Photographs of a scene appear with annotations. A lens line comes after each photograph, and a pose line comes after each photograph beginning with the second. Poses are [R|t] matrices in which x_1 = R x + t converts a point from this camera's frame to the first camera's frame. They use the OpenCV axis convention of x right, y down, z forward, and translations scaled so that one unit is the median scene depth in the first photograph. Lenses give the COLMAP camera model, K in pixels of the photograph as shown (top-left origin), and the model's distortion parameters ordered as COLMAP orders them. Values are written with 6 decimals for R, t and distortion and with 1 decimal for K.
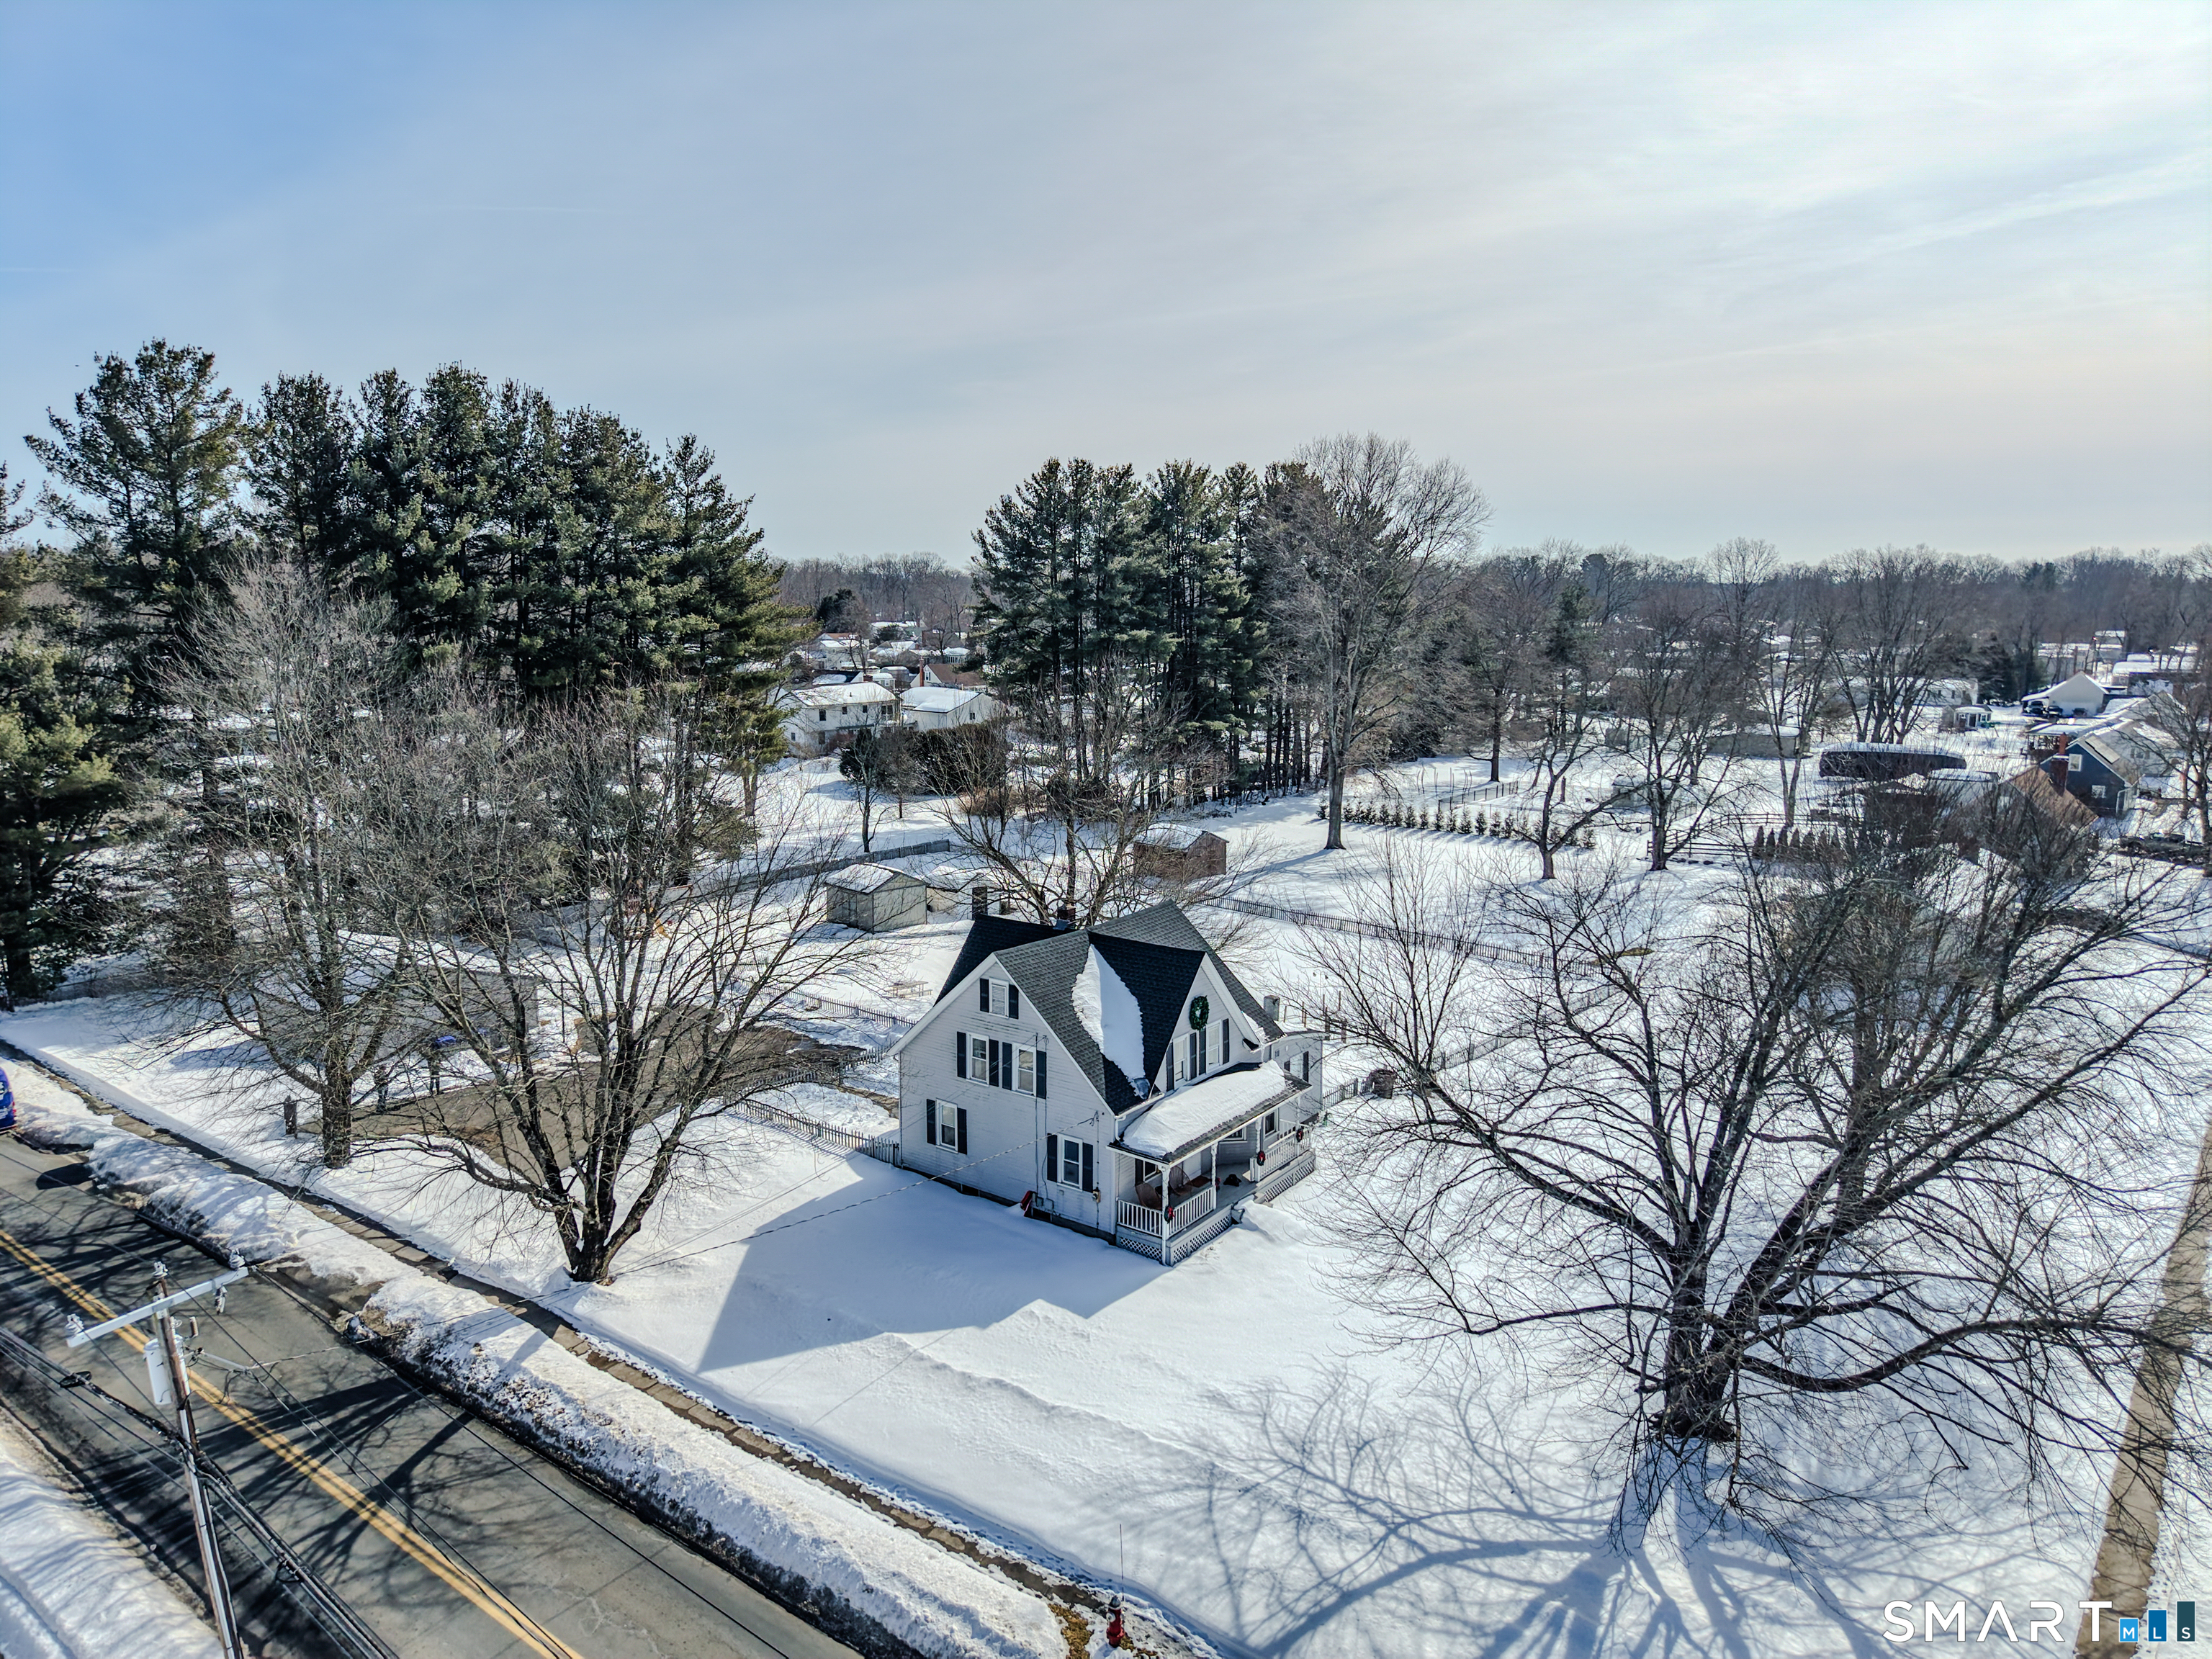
lens RADIAL K [[1480.0, 0, 1106.0], [0, 1480.0, 829.5], [0, 0, 1]] dist [0.045308, -0.049383]
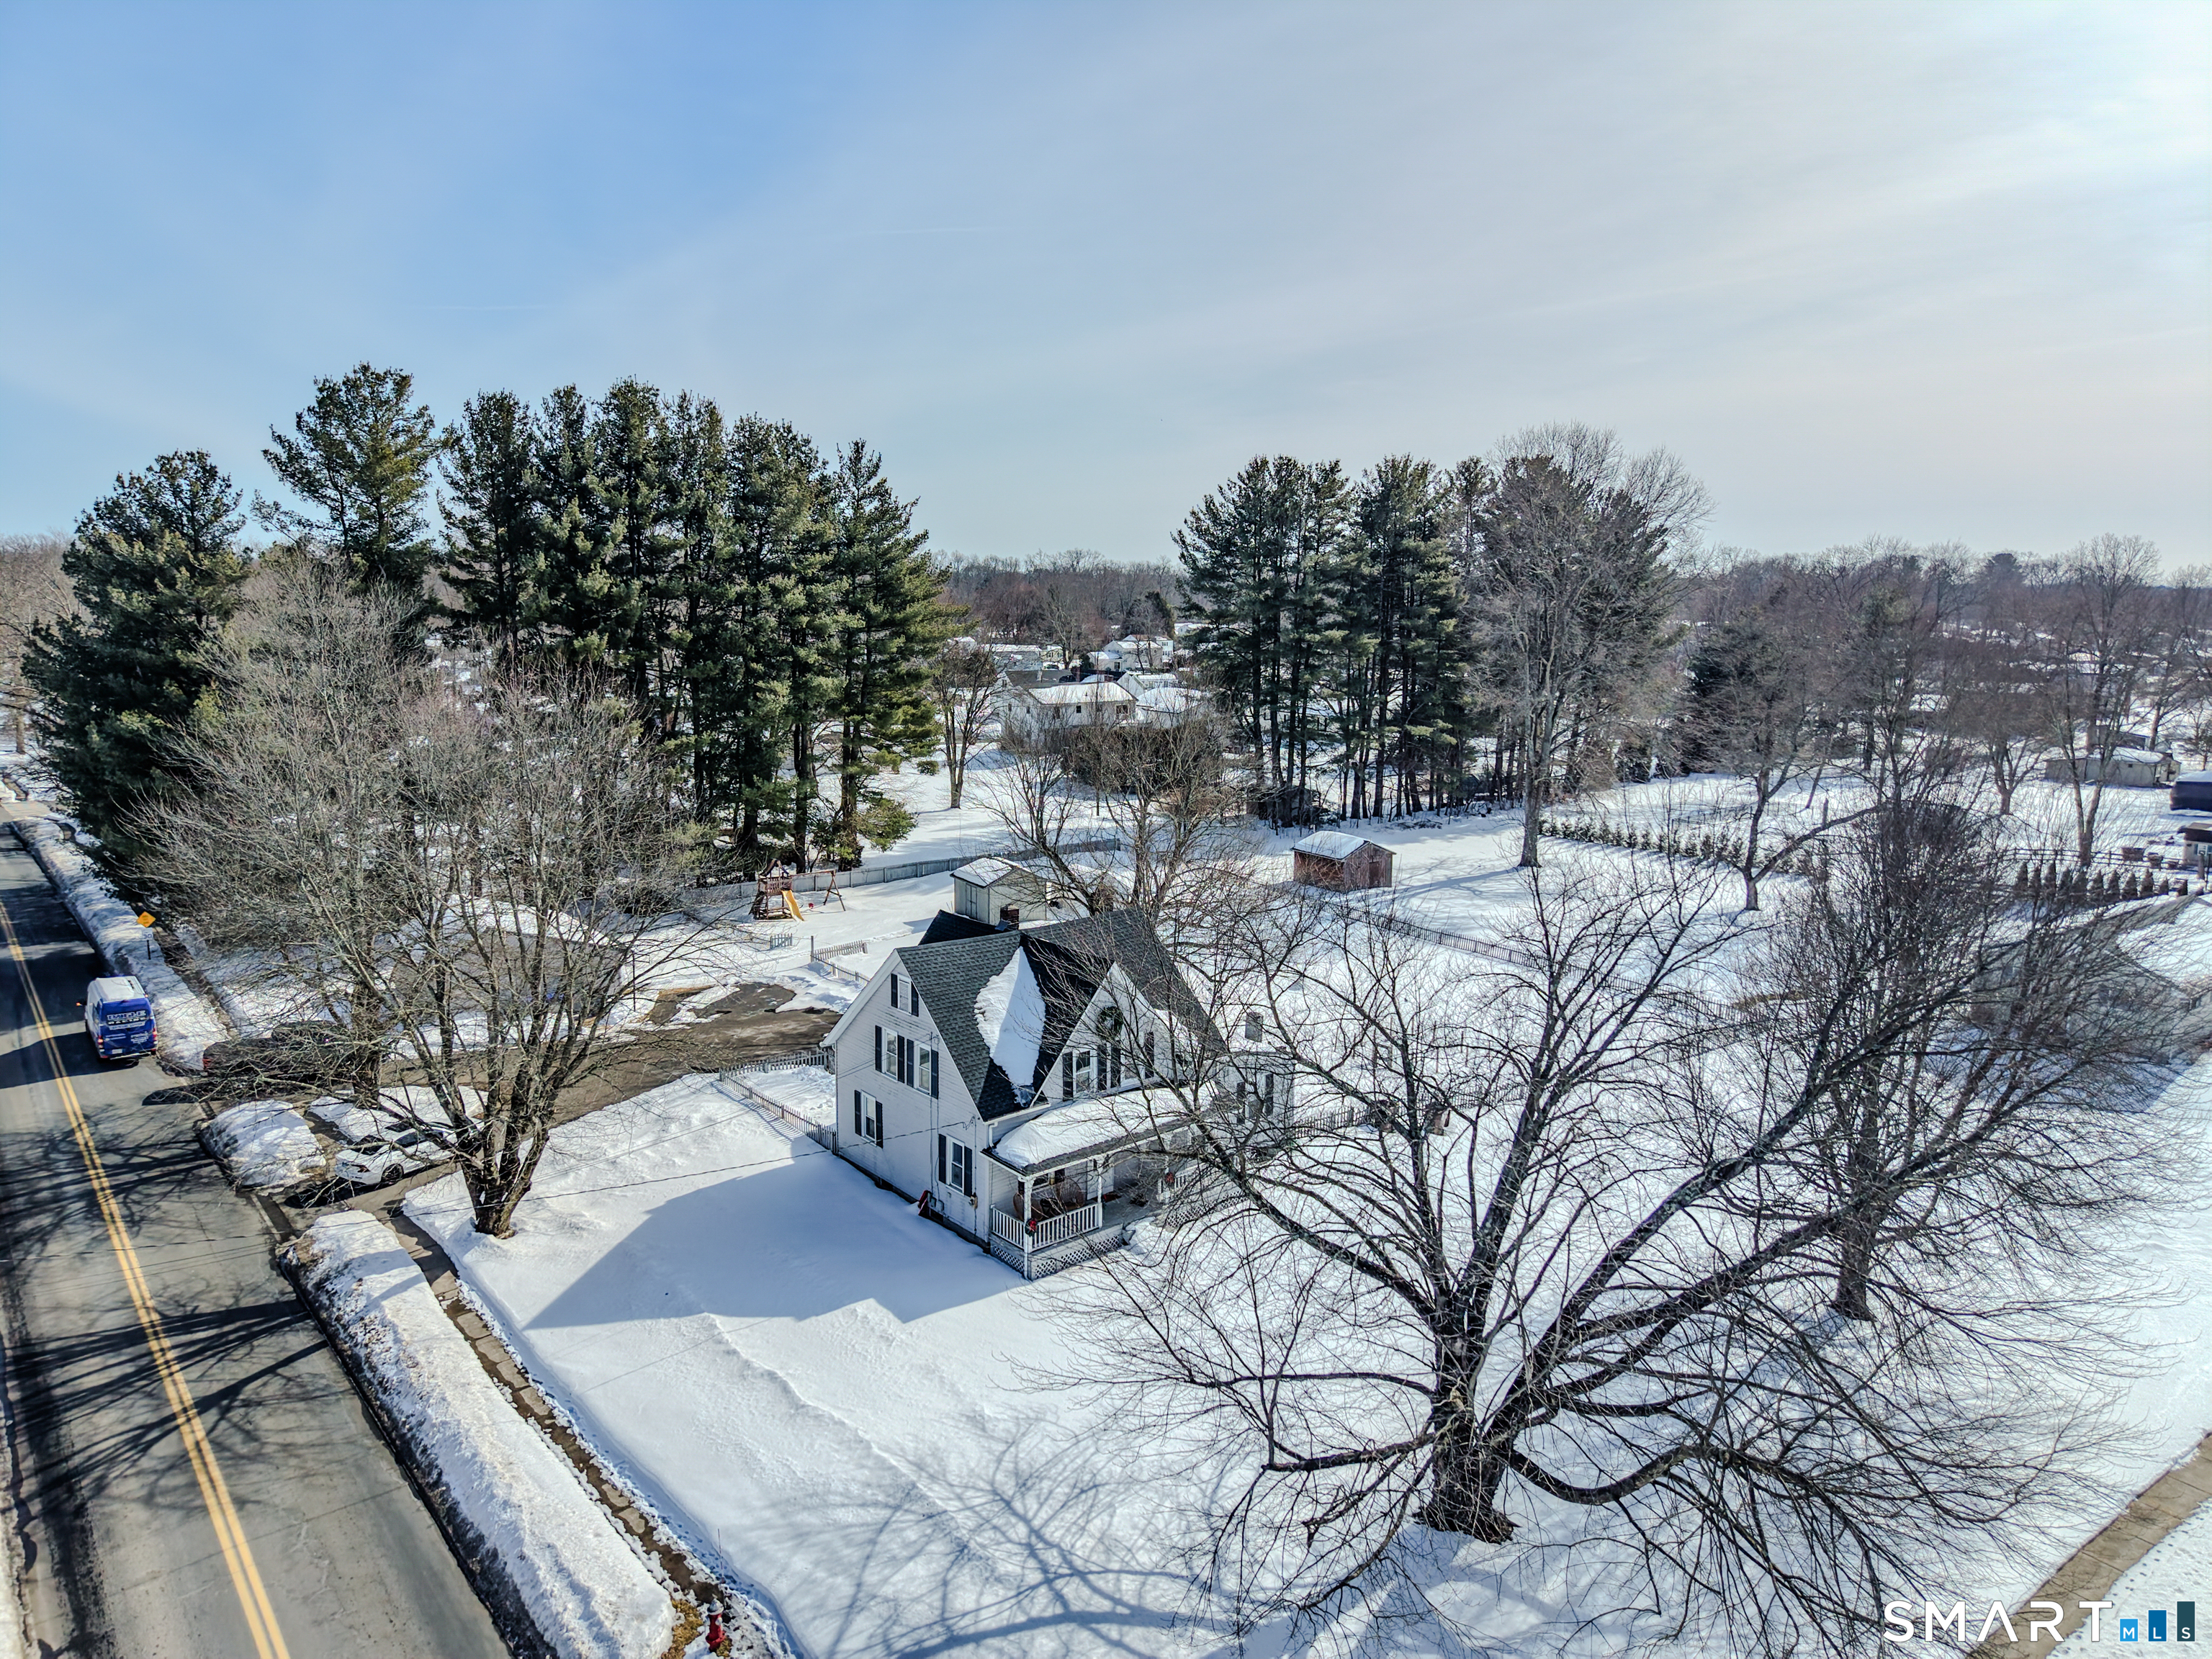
lens RADIAL K [[1480.0, 0, 1106.0], [0, 1480.0, 829.5], [0, 0, 1]] dist [0.045308, -0.049383]
pose [[0.971459, 0.041242, -0.233595, 0.246368], [-0.041560, 0.999130, 0.003563, -0.005531], [0.233538, 0.006247, 0.972328, 0.050683]]
